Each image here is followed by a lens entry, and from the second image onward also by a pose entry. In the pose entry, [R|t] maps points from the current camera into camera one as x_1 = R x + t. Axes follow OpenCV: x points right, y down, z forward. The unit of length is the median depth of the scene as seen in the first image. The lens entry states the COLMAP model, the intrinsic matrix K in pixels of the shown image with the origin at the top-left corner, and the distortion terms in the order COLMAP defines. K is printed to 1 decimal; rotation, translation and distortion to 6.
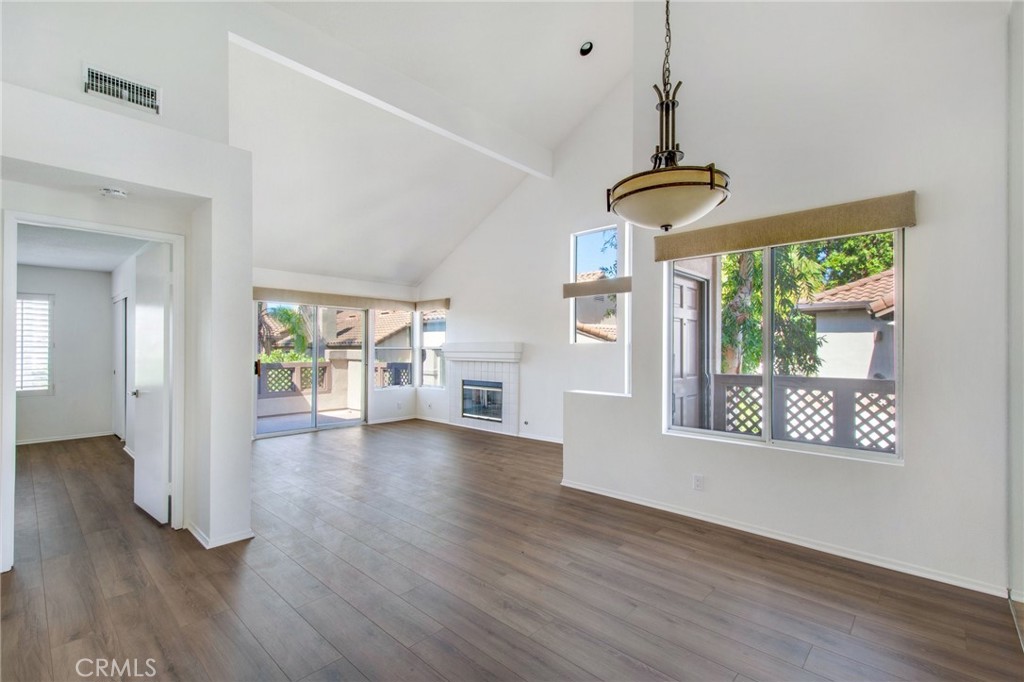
lens RADIAL K [[450.8, 0, 511.4], [0, 450.8, 349.7], [0, 0, 1]] dist [0.007813, -0.000535]
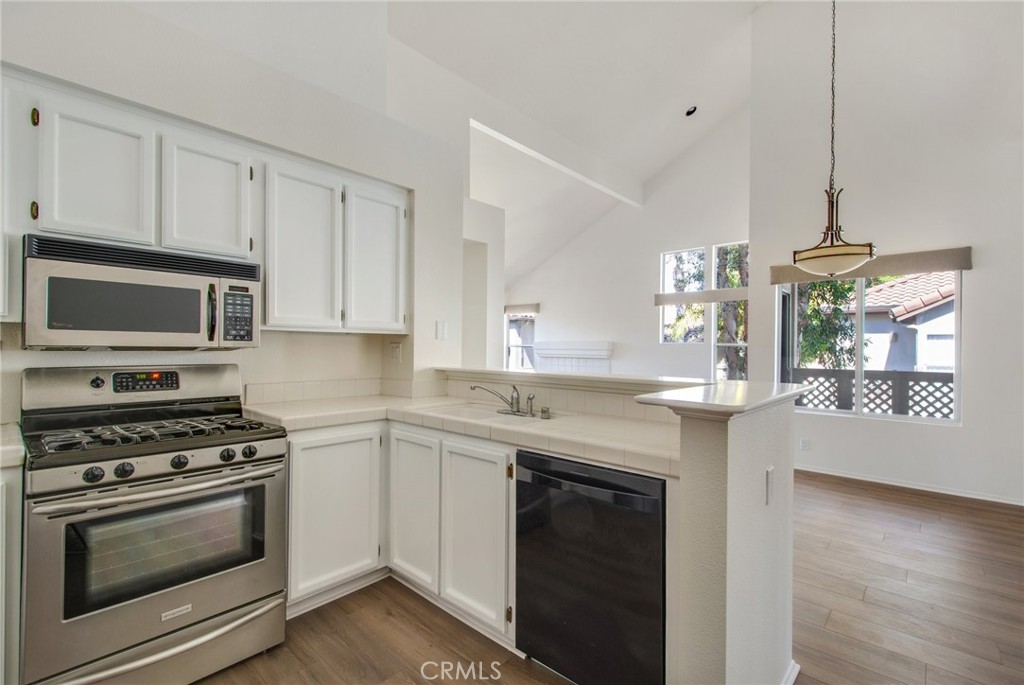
lens RADIAL K [[450.8, 0, 508.5], [0, 450.8, 349.8], [0, 0, 1]] dist [0.007813, -0.000535]
pose [[0.999977, 0.006402, 0.002008, -0.406046], [-0.006415, 0.999958, 0.006545, -0.000533], [-0.001966, -0.006557, 0.999977, -0.318236]]
